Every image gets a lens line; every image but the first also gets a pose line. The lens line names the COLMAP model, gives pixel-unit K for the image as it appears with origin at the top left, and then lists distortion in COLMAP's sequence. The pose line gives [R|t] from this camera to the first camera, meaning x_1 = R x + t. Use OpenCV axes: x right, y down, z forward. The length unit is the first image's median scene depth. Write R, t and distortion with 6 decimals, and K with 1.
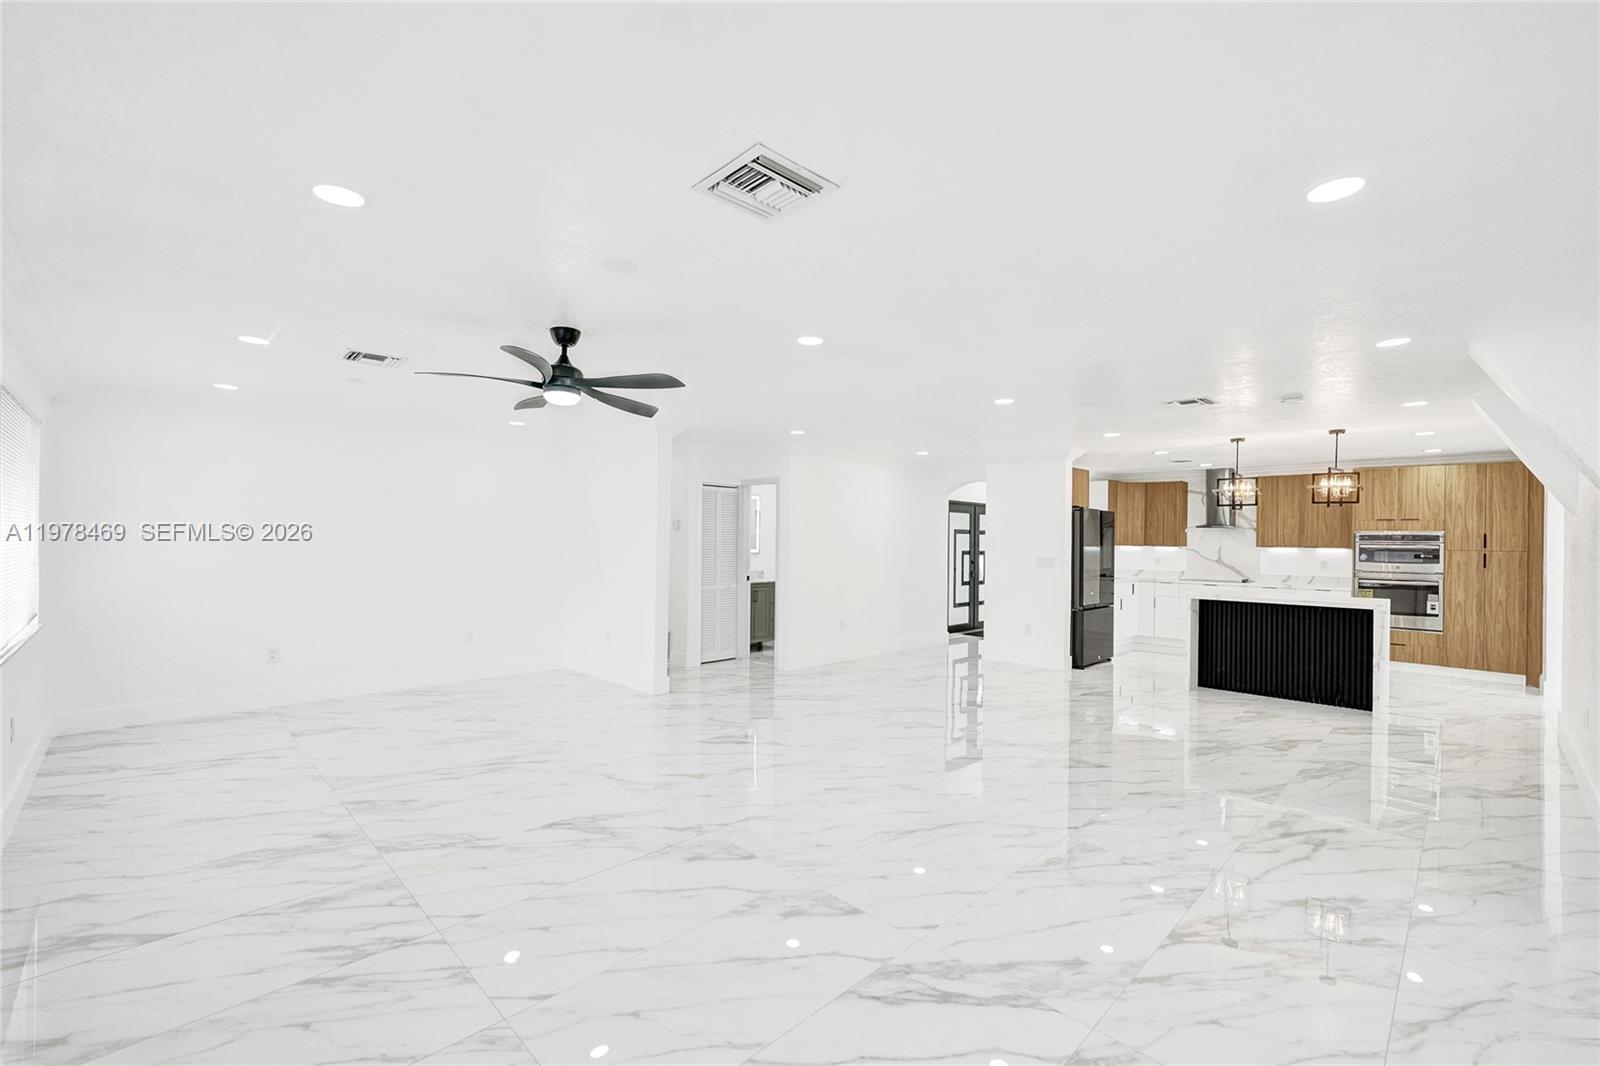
lens RADIAL K [[674.6, 0, 798.3], [0, 674.6, 544.0], [0, 0, 1]] dist [-0.011117, 0.000304]
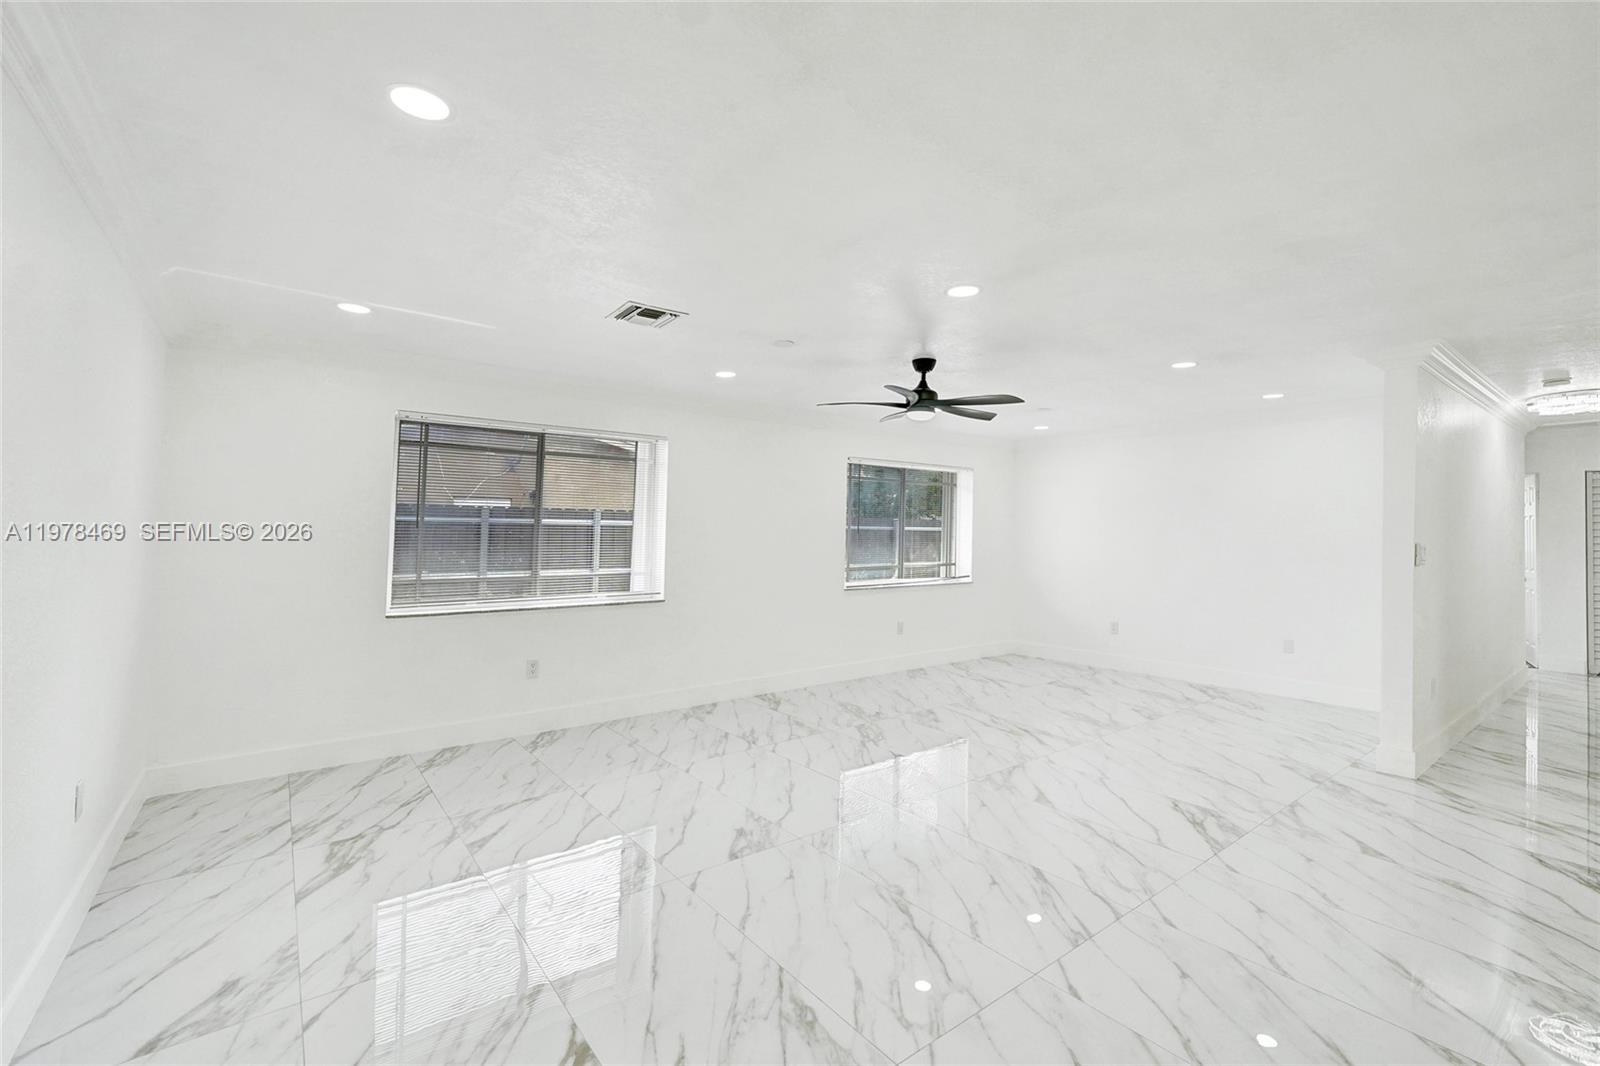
lens RADIAL K [[674.6, 0, 799.4], [0, 674.6, 520.4], [0, 0, 1]] dist [-0.011117, 0.000304]
pose [[-0.105862, -0.029006, -0.993958, 0.996888], [-0.016964, 0.999482, -0.027360, 0.013352], [0.994236, 0.013965, -0.106300, 1.012115]]
